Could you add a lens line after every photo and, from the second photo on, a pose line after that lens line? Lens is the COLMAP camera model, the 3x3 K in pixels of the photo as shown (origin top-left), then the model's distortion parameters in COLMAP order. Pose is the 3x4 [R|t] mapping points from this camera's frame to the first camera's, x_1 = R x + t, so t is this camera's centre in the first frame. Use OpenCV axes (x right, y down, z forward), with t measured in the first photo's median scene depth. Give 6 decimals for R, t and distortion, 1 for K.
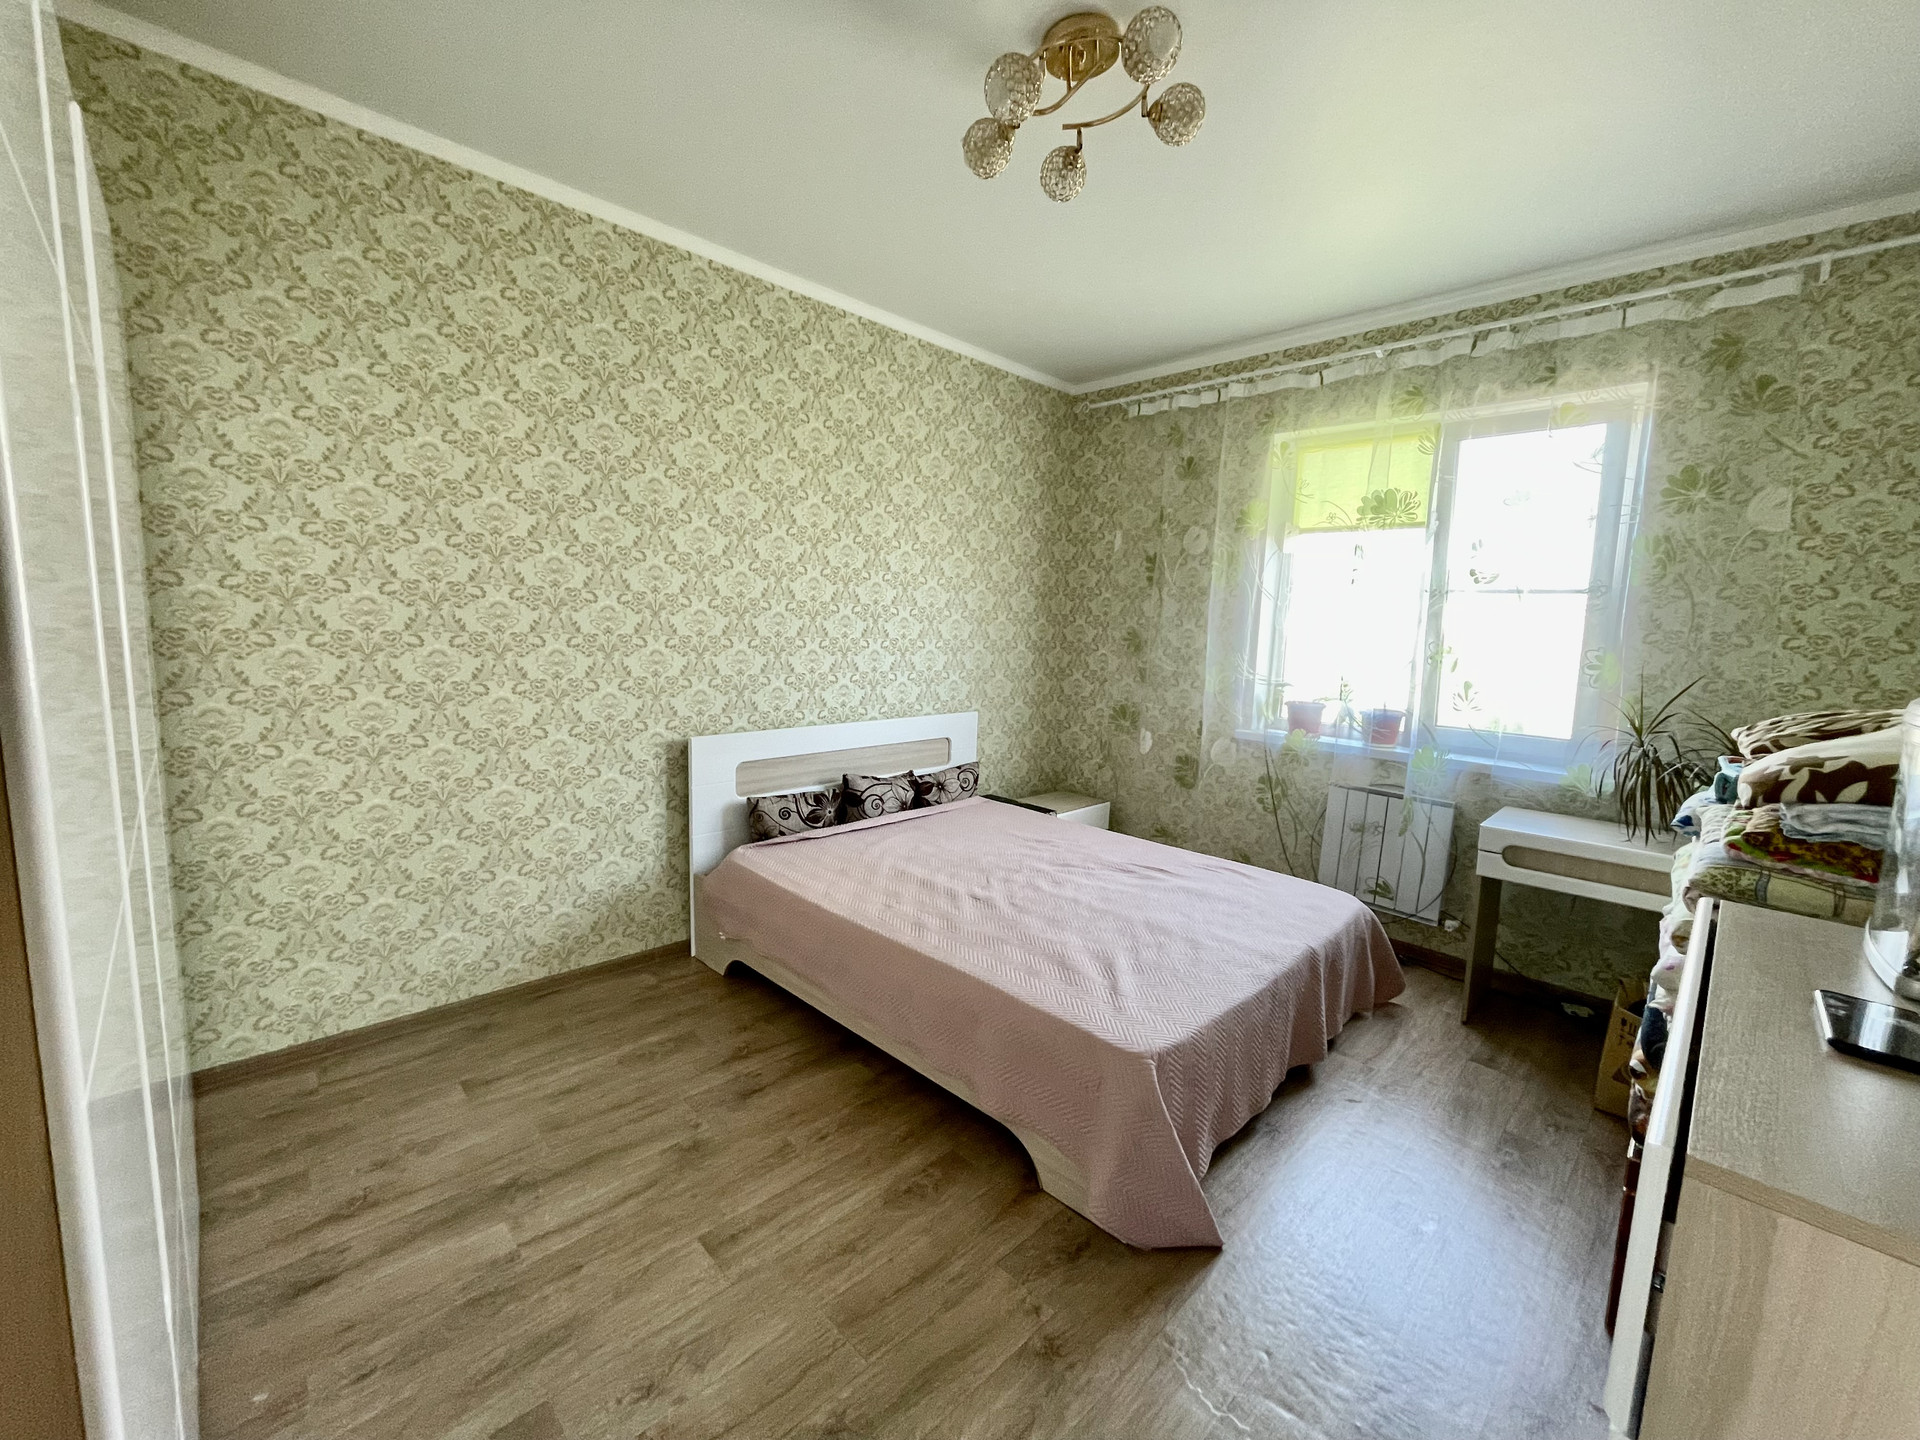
lens RADIAL K [[775.8, 0, 962.2], [0, 775.8, 716.7], [0, 0, 1]] dist [-0.003531, 0.000041]
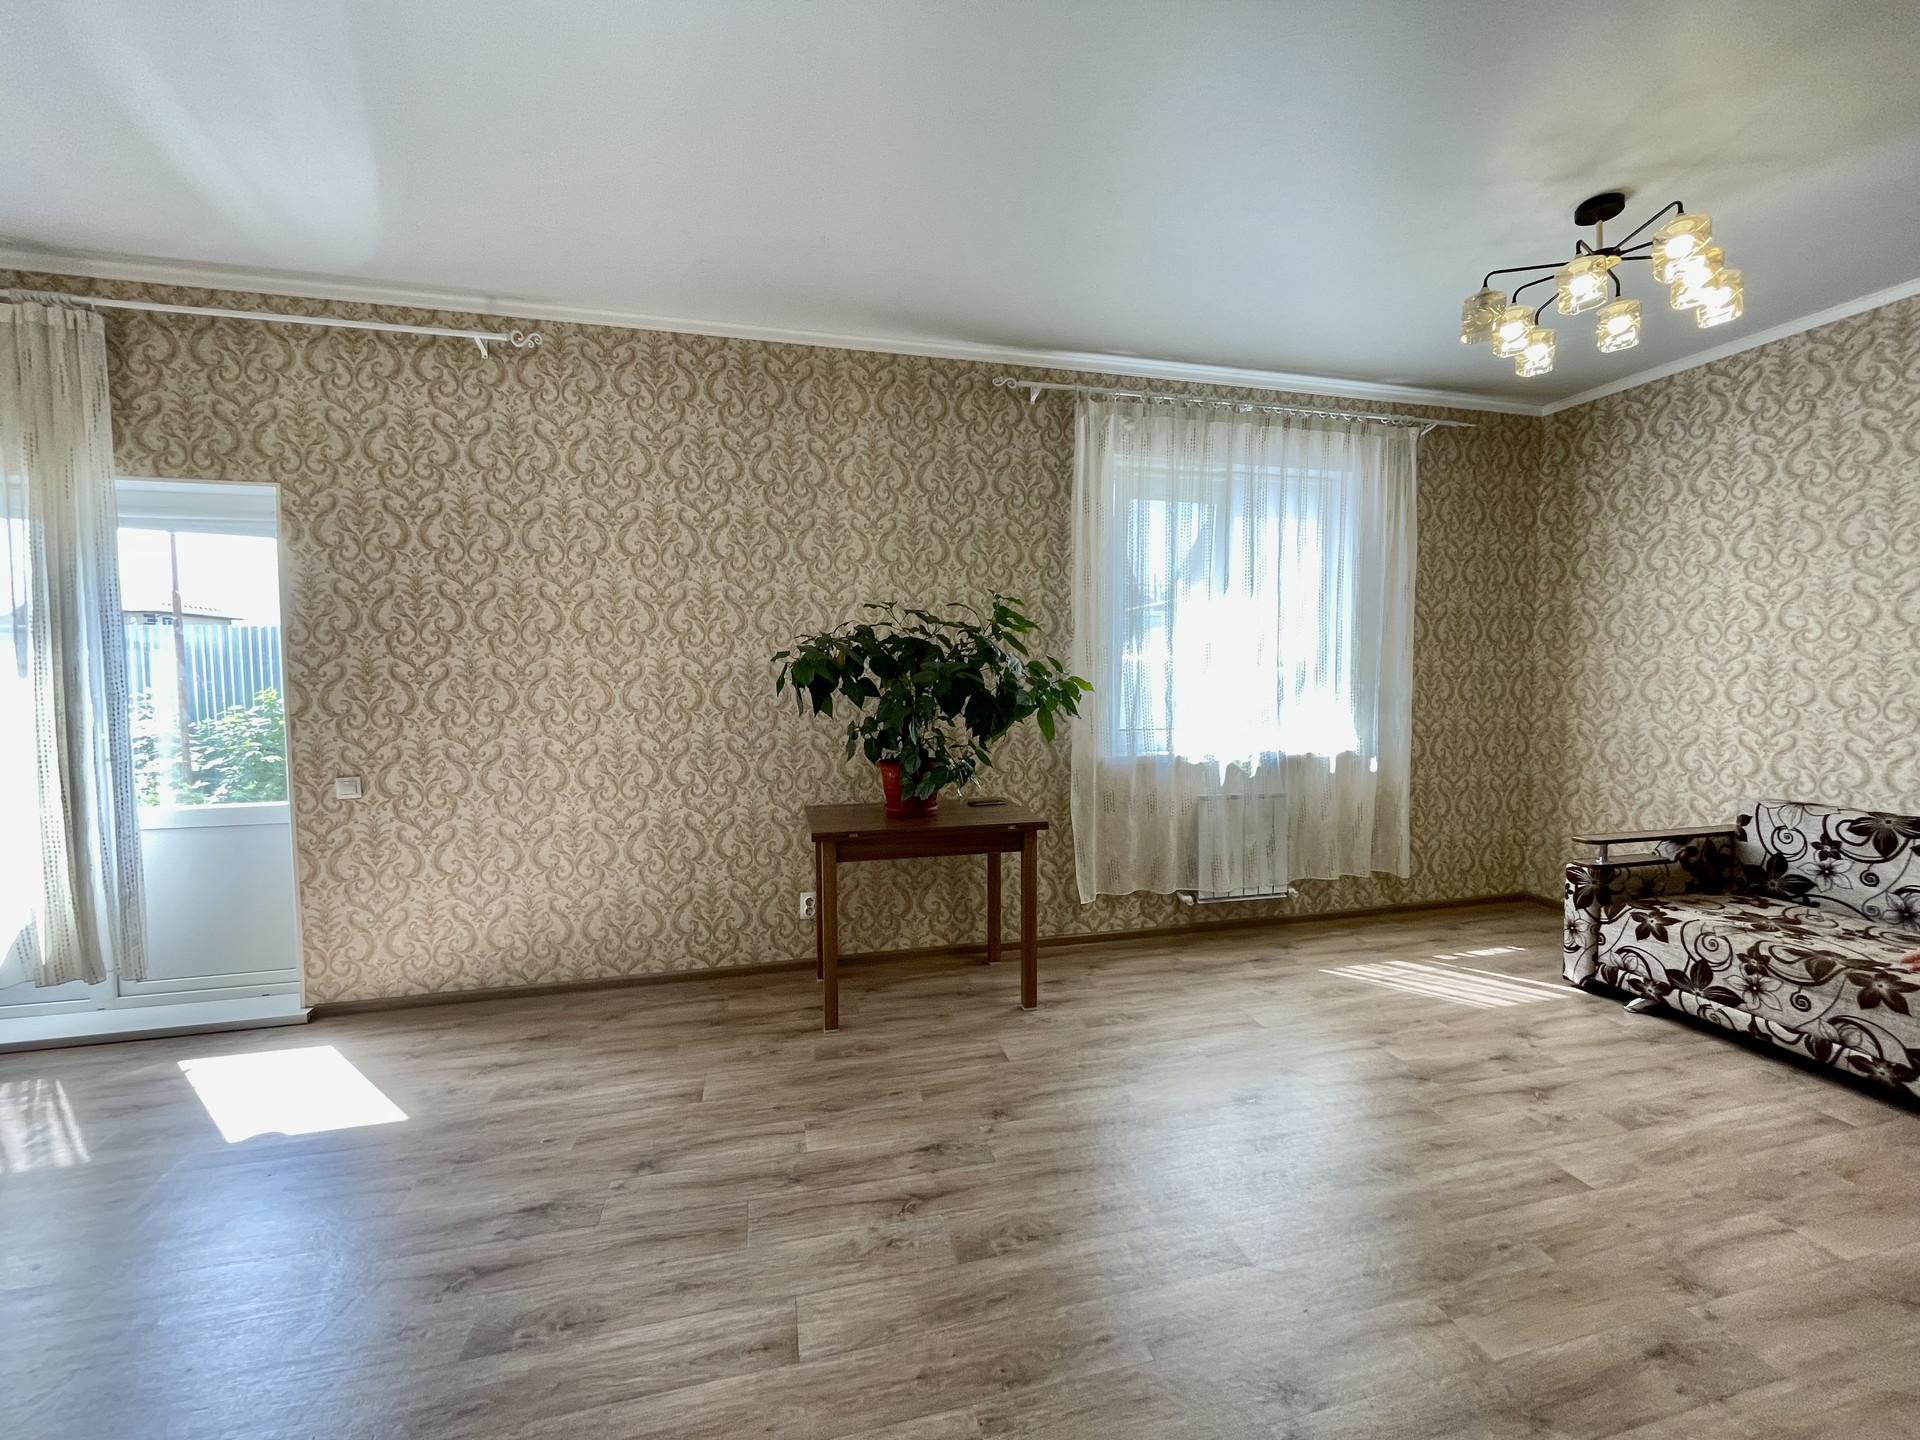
lens RADIAL K [[775.8, 0, 956.2], [0, 775.8, 718.7], [0, 0, 1]] dist [-0.003531, 0.000041]
pose [[-0.863849, -0.067150, 0.499256, -0.054512], [0.033437, 0.981247, 0.189833, -0.242110], [-0.502640, 0.180681, -0.845404, 2.241250]]
